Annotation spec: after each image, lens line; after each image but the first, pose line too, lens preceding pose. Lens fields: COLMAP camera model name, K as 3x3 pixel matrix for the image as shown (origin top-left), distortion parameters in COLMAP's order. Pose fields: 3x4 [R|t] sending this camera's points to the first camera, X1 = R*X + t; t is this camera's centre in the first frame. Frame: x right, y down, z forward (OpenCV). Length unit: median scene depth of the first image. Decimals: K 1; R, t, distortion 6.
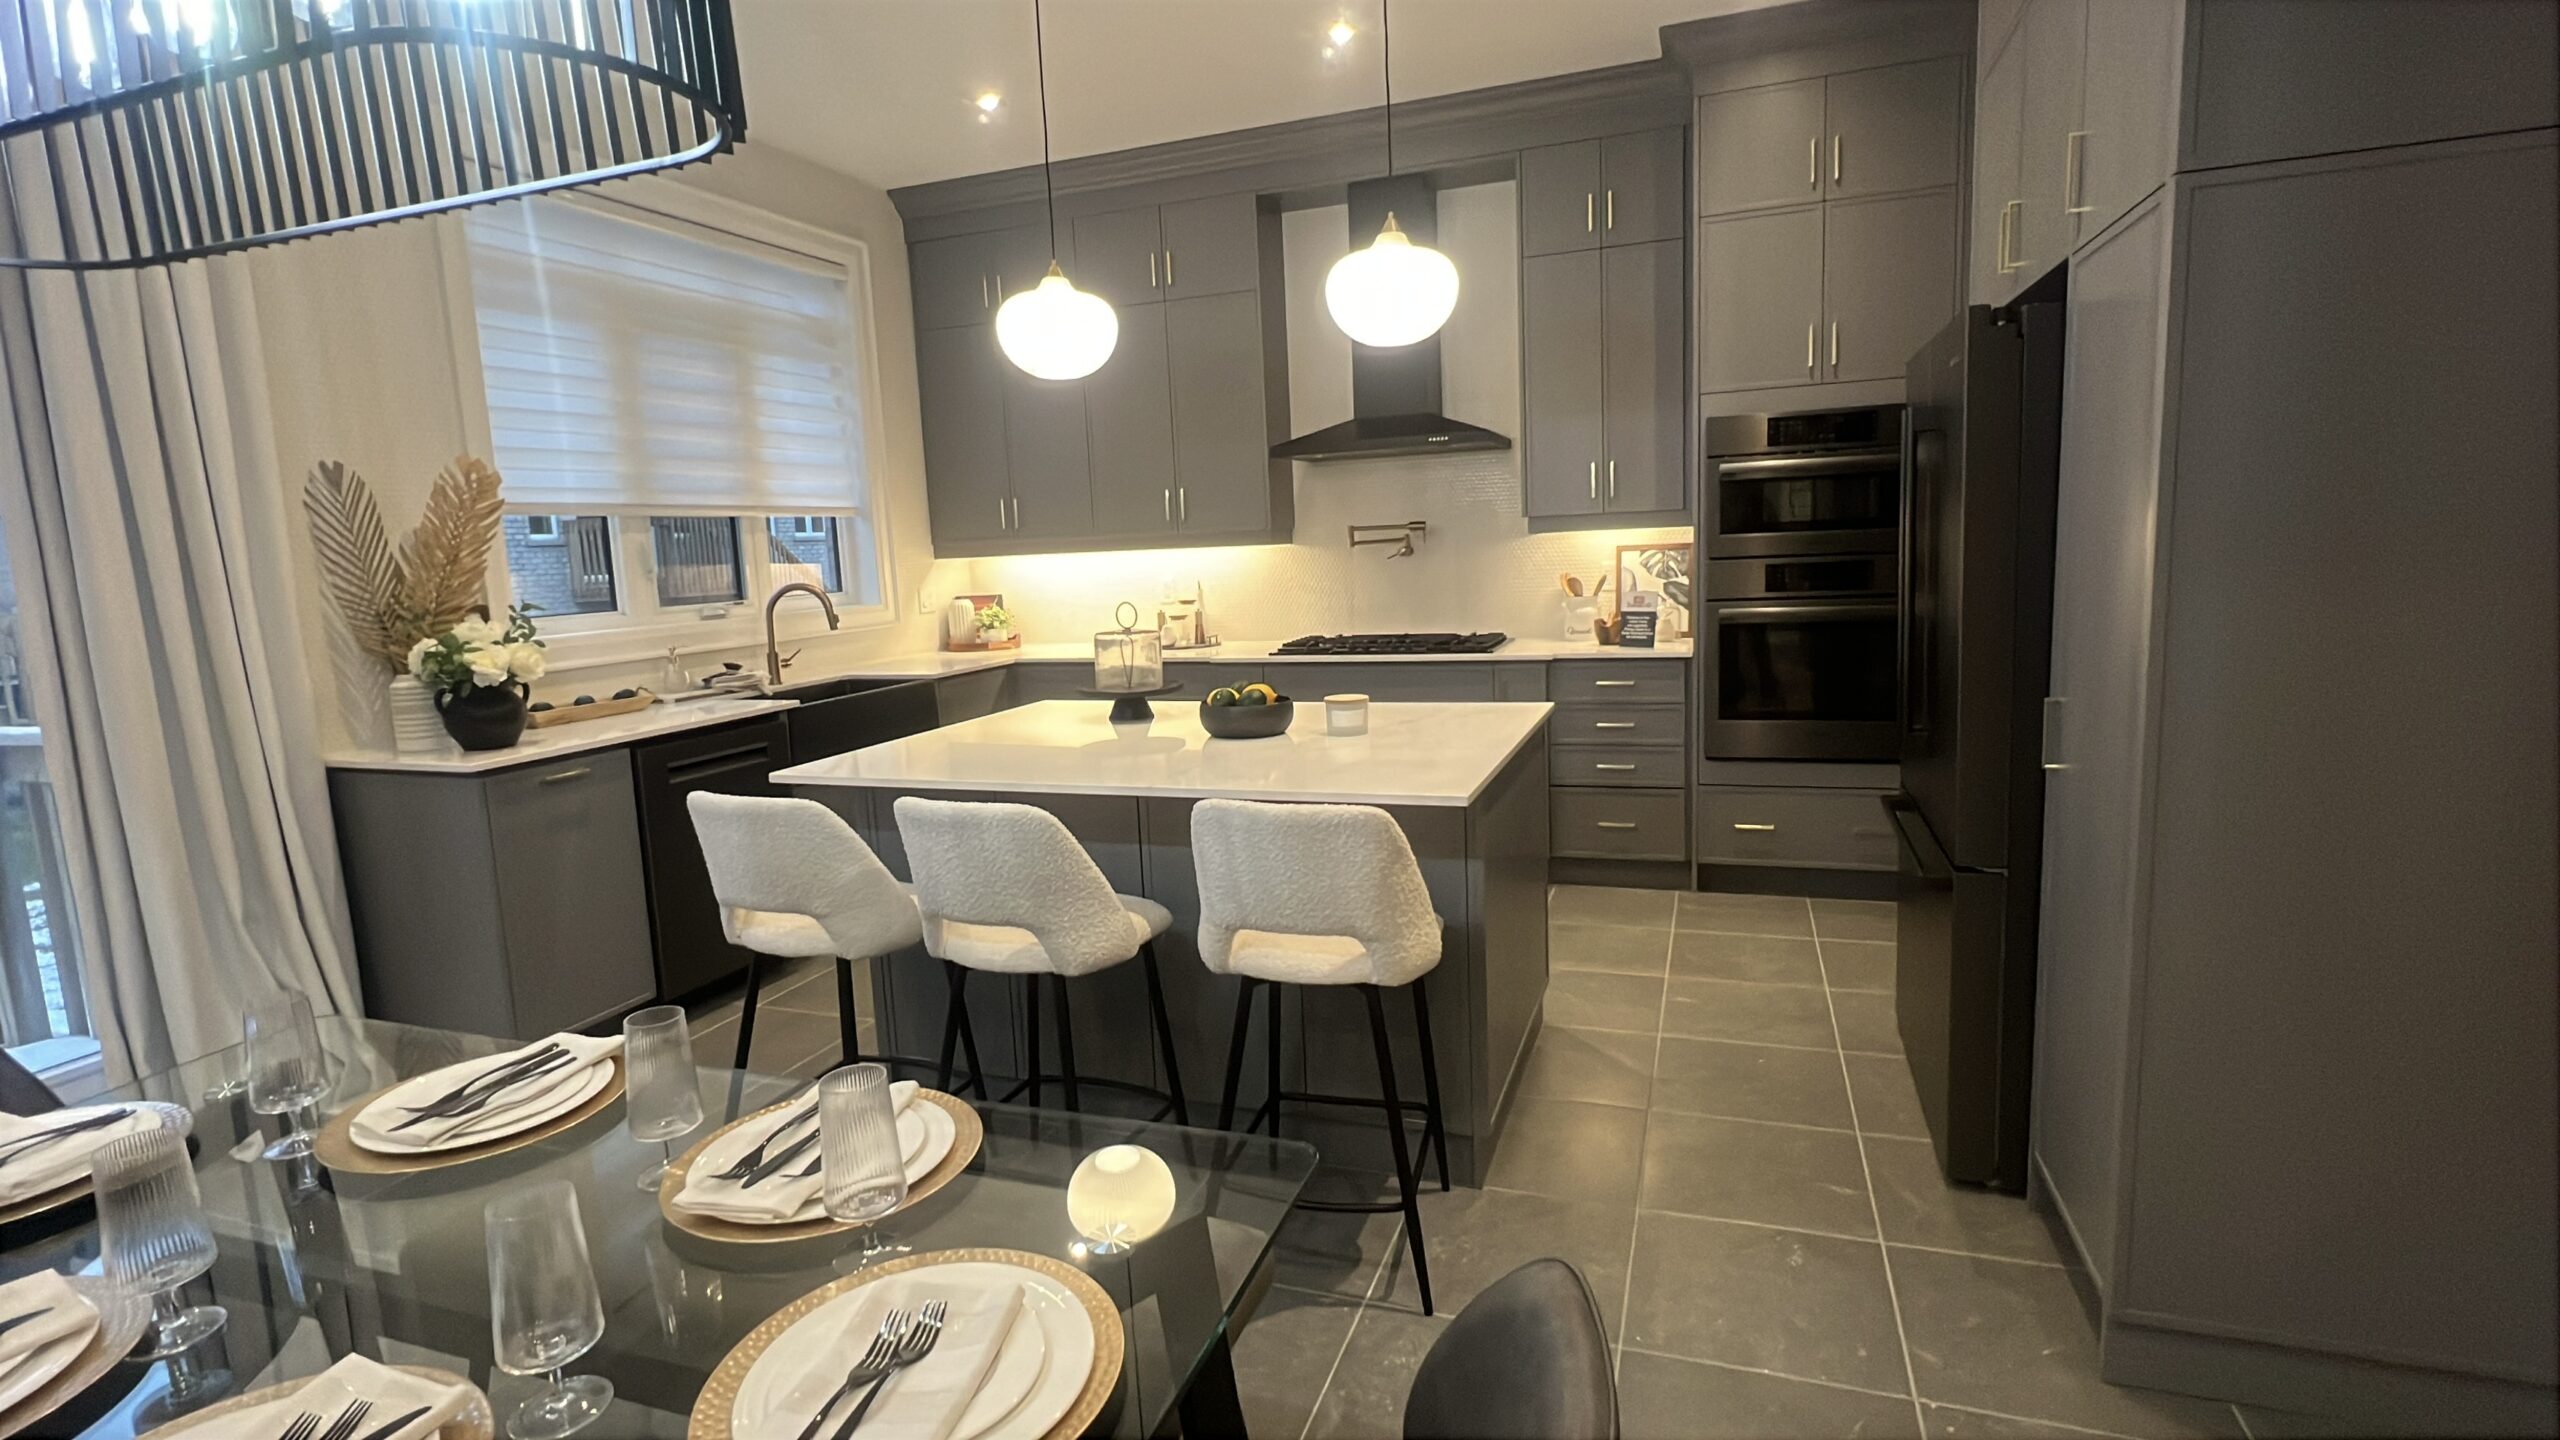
lens RADIAL K [[1222.4, 0, 1280.9], [0, 1222.4, 720.3], [0, 0, 1]] dist [-0.002713, -0.000290]
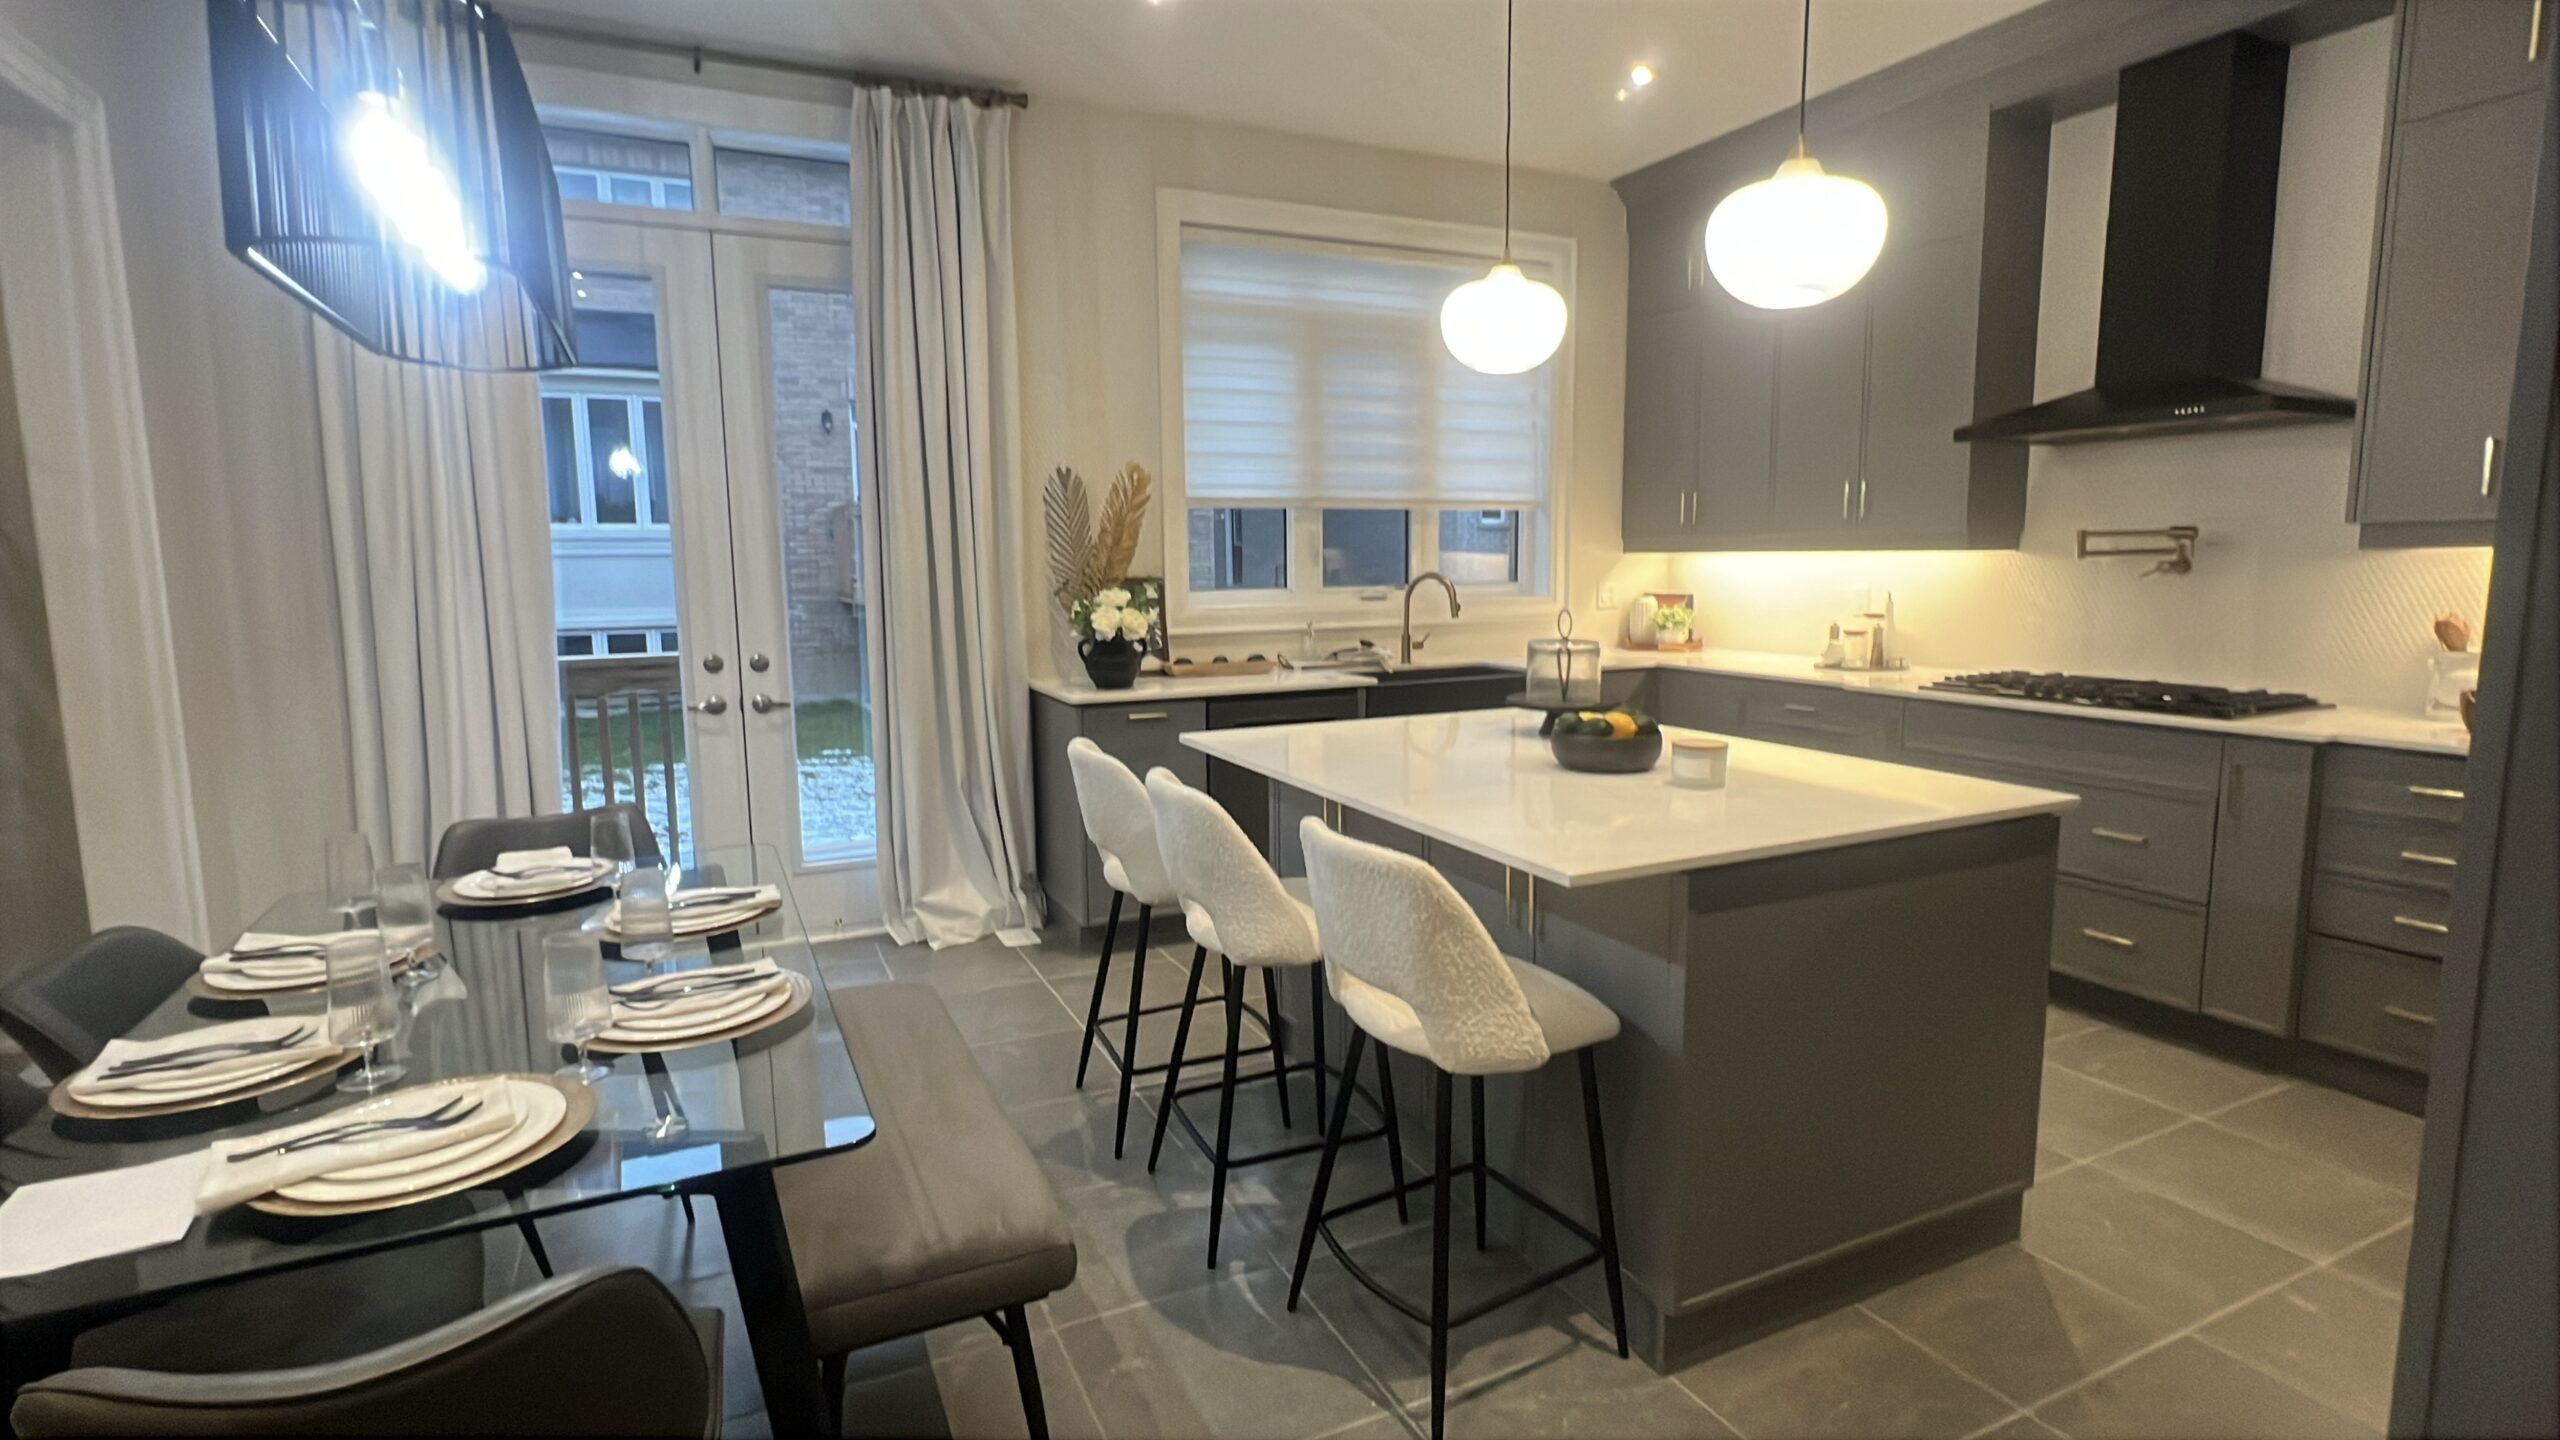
lens RADIAL K [[1222.4, 0, 1272.6], [0, 1222.4, 725.0], [0, 0, 1]] dist [-0.002713, -0.000290]
pose [[0.707156, 0.133115, -0.694414, 0.269970], [-0.123218, 0.990291, 0.064354, -0.030567], [0.696239, 0.040056, 0.716692, 0.135375]]
